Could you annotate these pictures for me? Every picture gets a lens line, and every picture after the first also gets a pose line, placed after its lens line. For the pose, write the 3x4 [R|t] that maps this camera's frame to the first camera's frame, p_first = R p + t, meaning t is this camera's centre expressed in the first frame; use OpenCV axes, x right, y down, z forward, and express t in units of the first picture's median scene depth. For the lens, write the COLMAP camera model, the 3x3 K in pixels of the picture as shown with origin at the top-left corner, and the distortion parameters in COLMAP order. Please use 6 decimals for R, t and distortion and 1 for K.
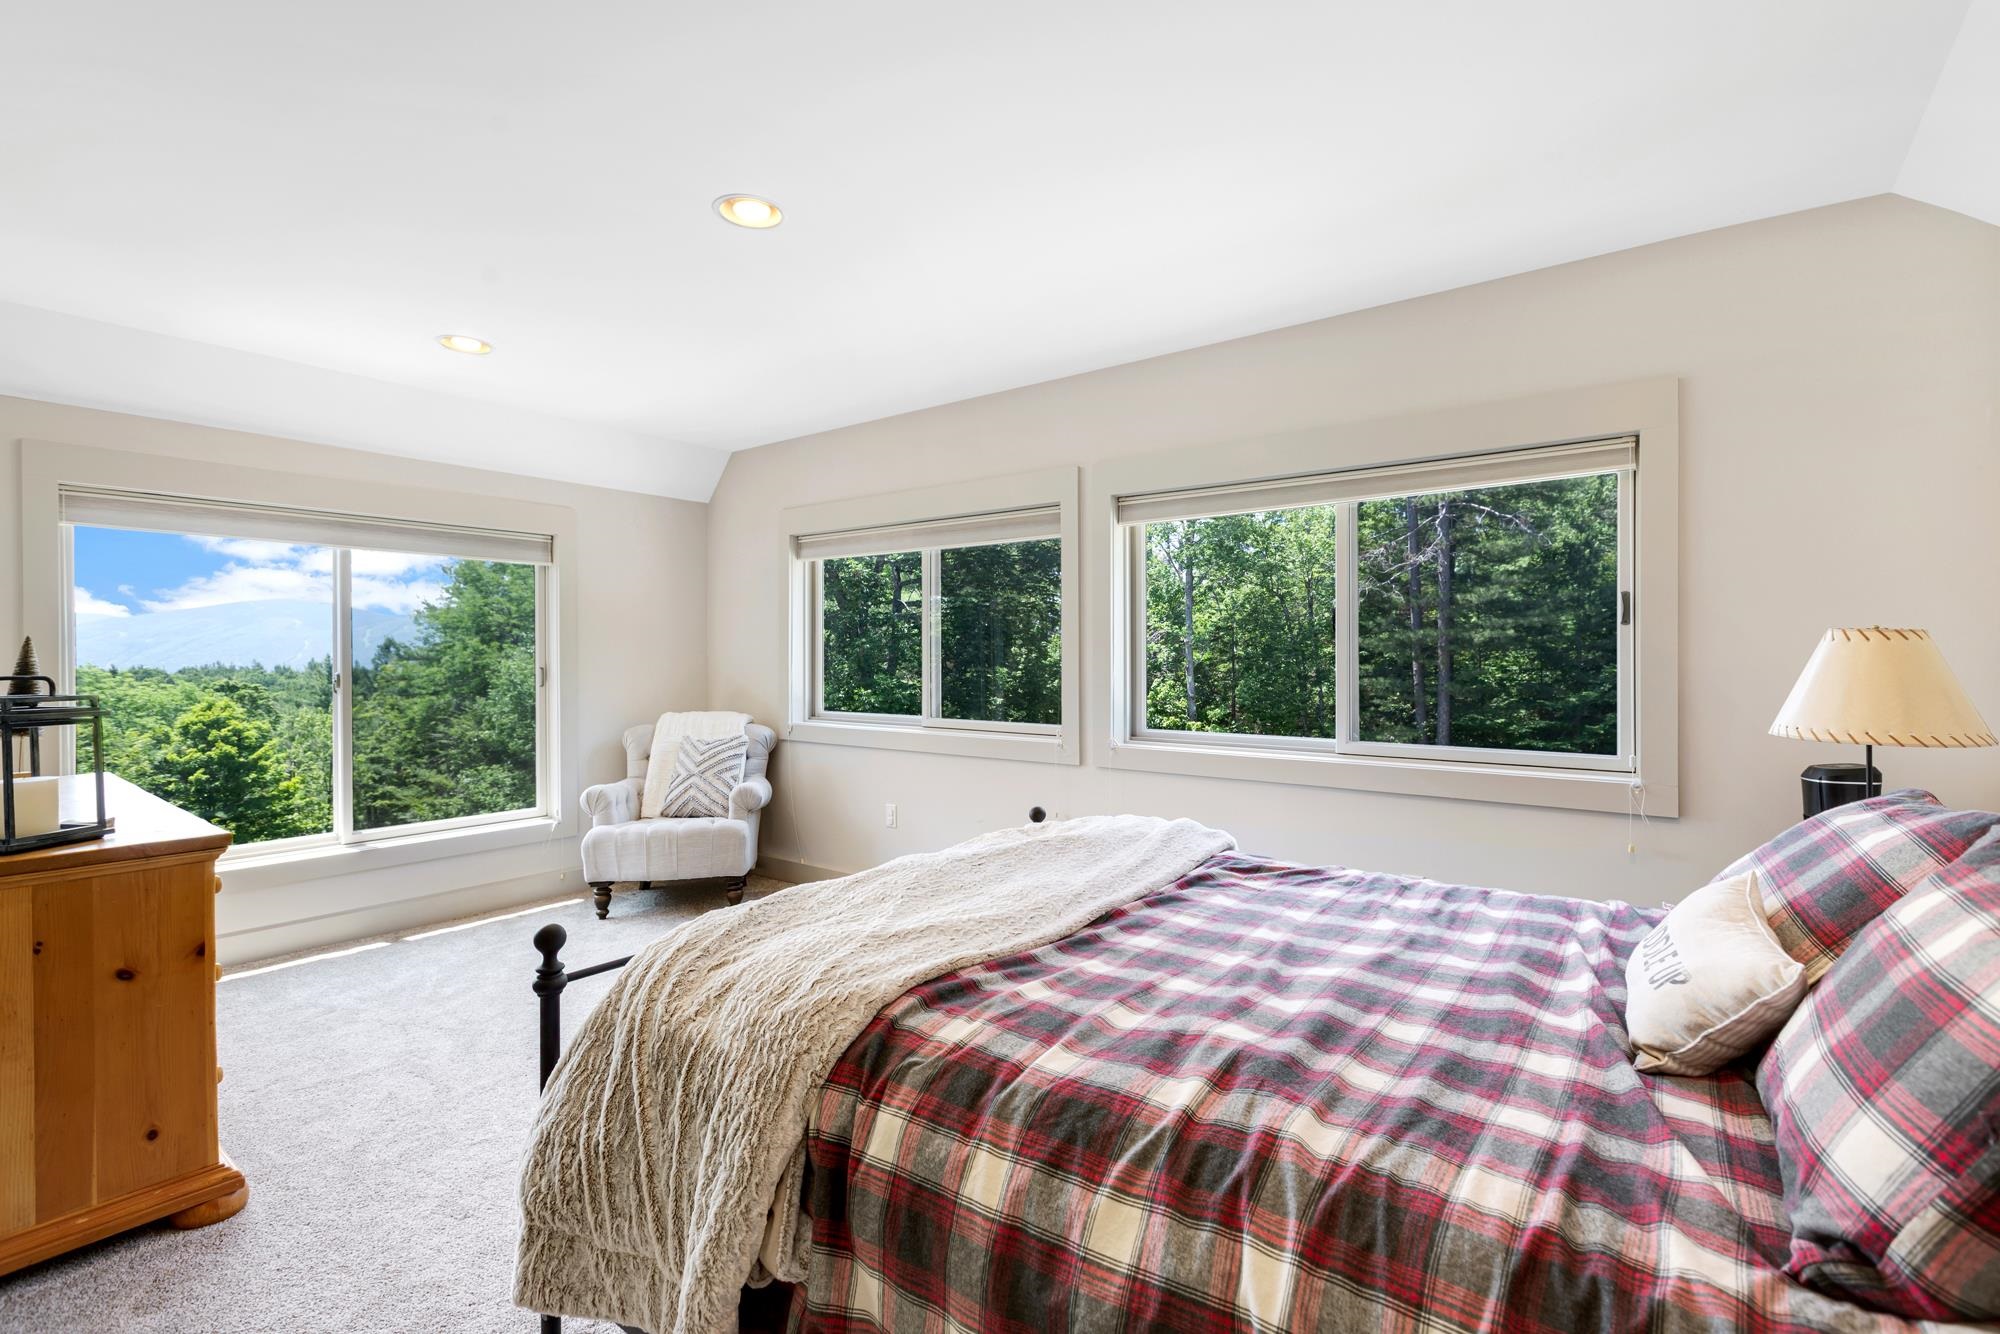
lens RADIAL K [[918.9, 0, 999.5], [0, 918.9, 658.3], [0, 0, 1]] dist [0.006198, -0.000294]
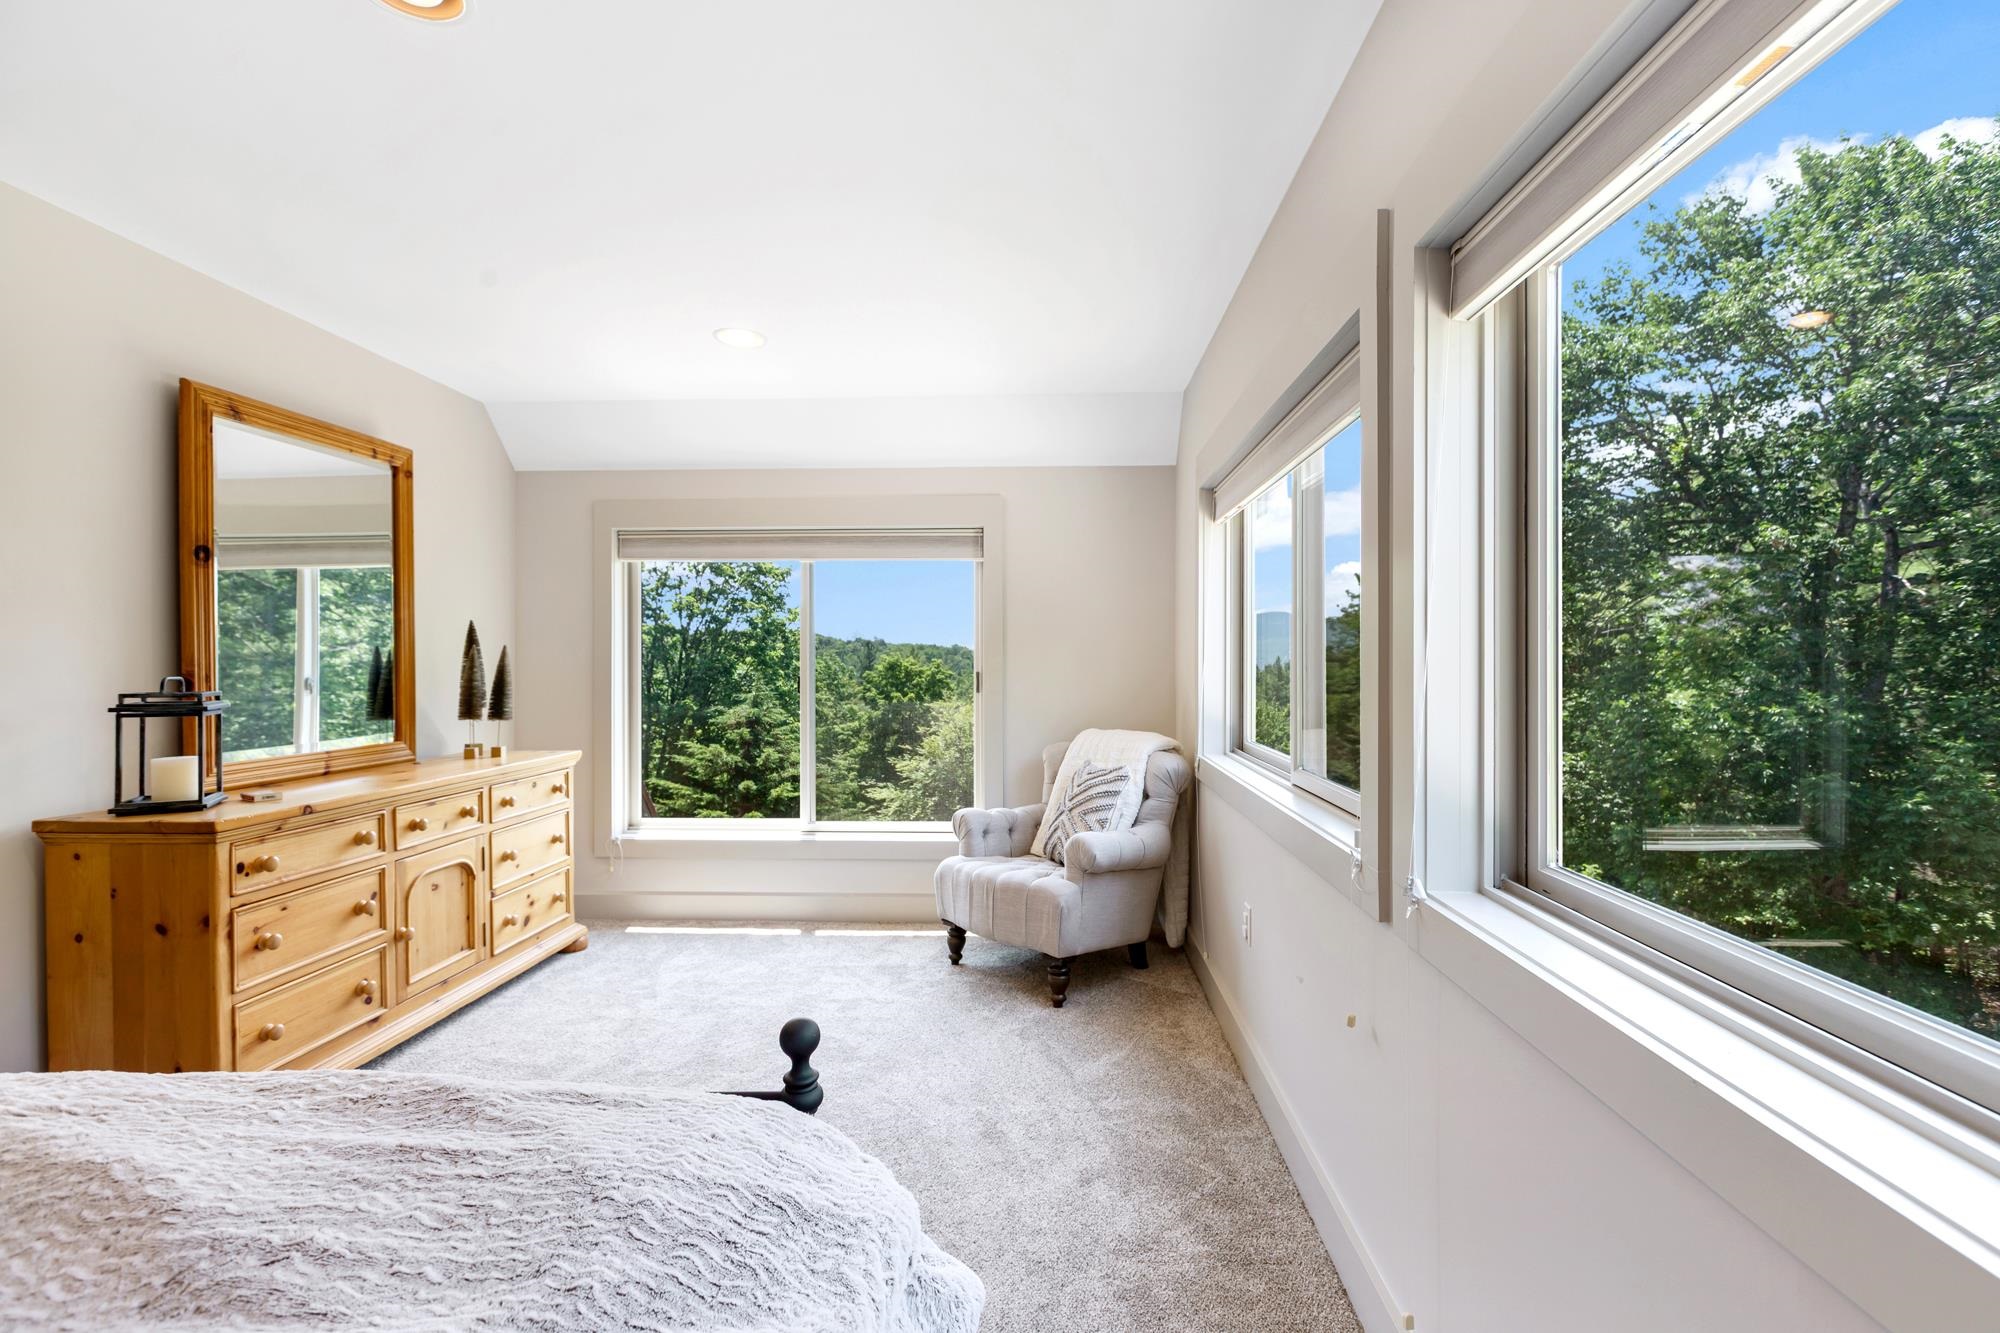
lens RADIAL K [[903.0, 0, 1018.1], [0, 903.0, 666.1], [0, 0, 1]] dist [0.003235, 0.000411]
pose [[0.583192, 0.009547, -0.812279, 0.265197], [-0.003543, 0.999951, 0.009209, -0.004201], [0.812327, -0.002493, 0.583197, 0.505775]]
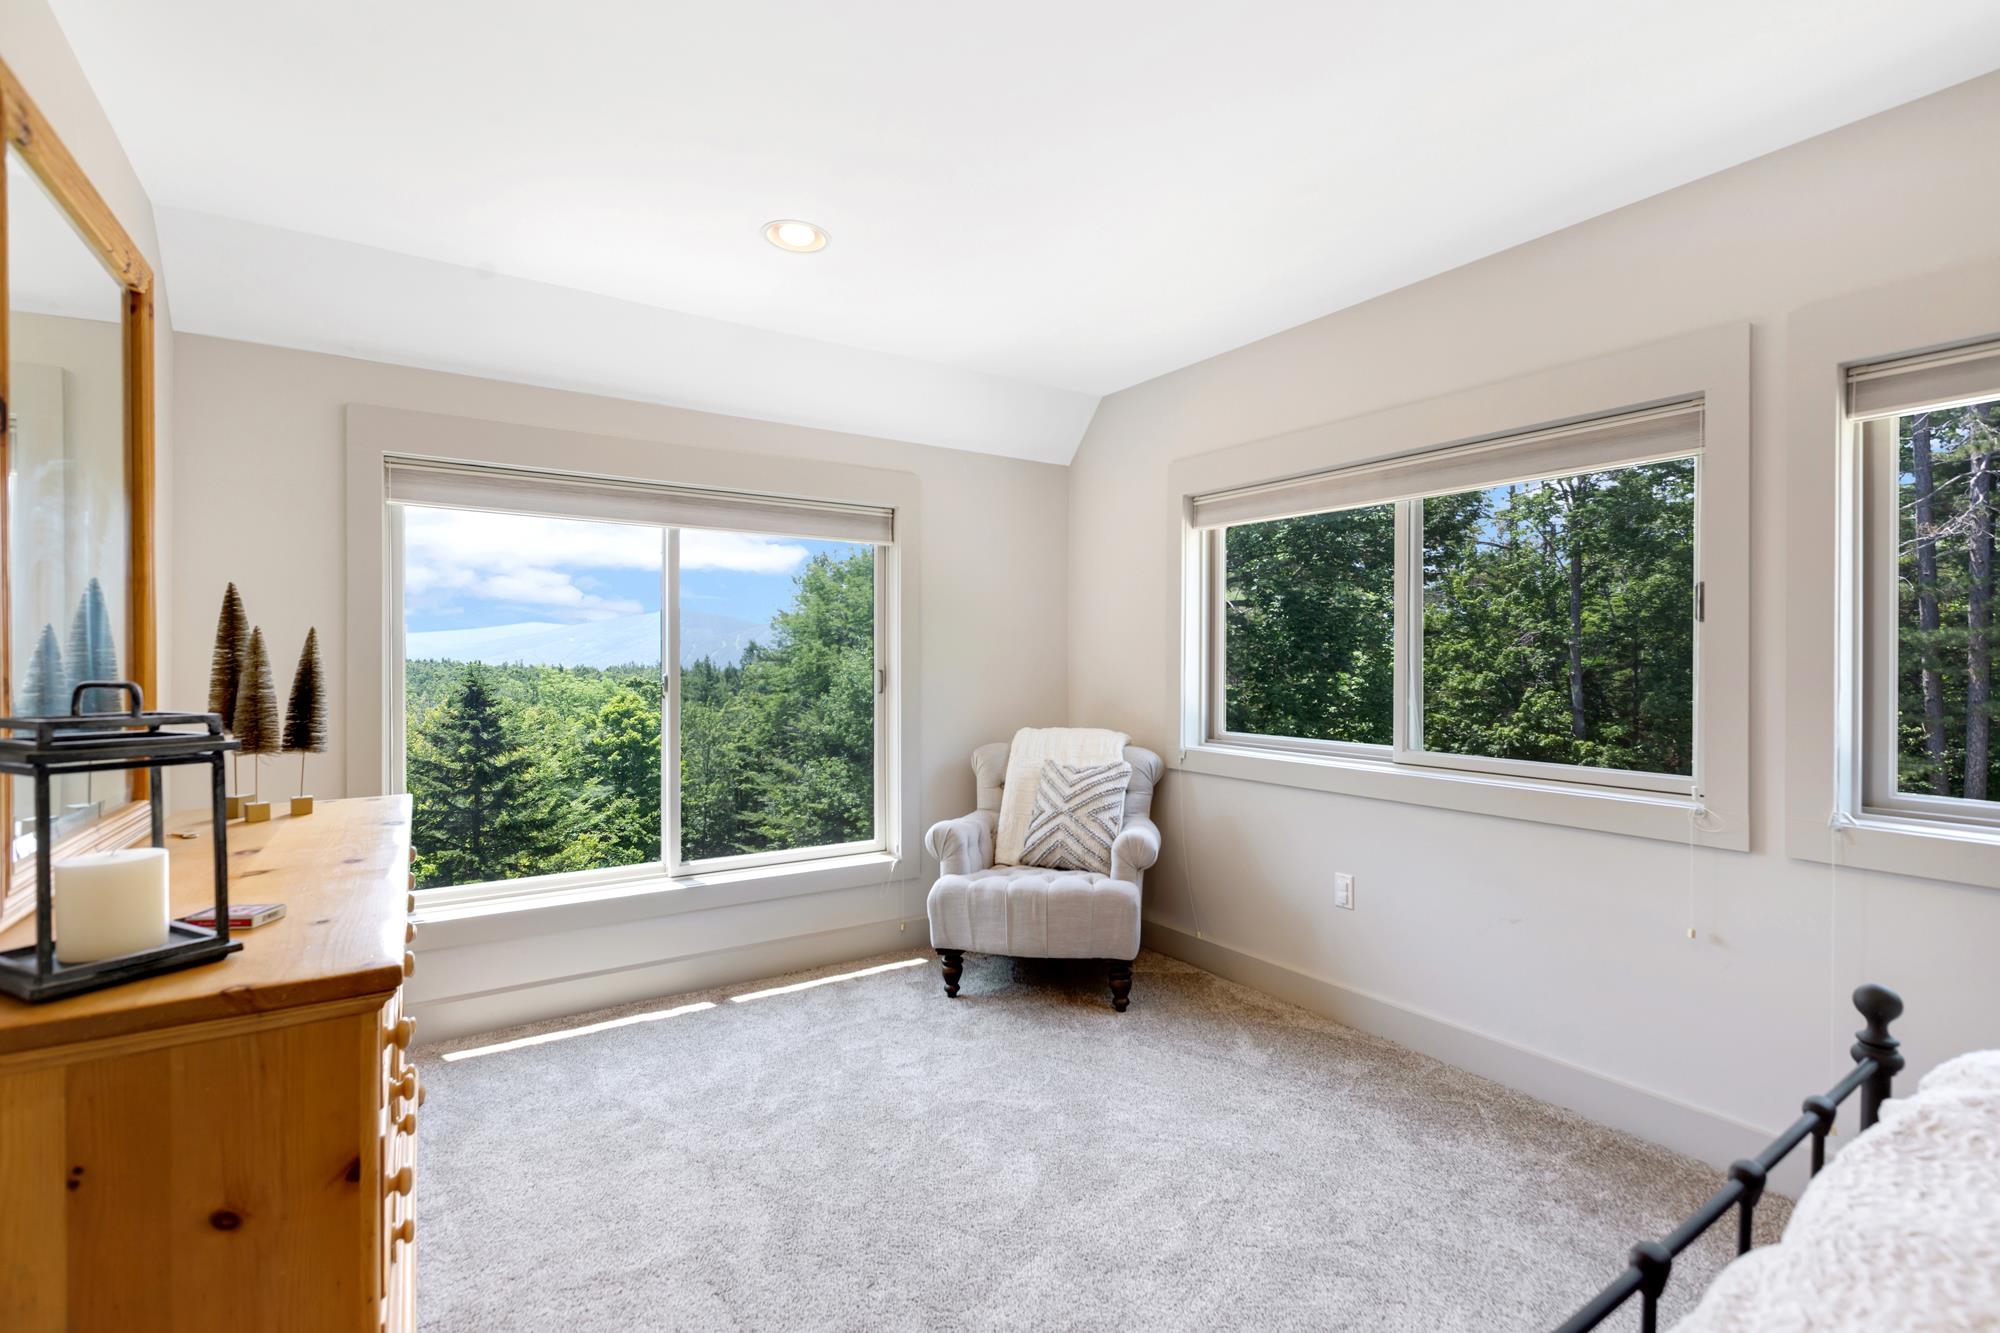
lens RADIAL K [[916.9, 0, 1000.0], [0, 916.9, 666.5], [0, 0, 1]] dist [0.002122, 0.000714]
pose [[0.948223, 0.007519, -0.317517, -0.138062], [-0.005906, 0.999964, 0.006044, 0.001421], [0.317551, -0.003856, 0.948233, 0.259972]]
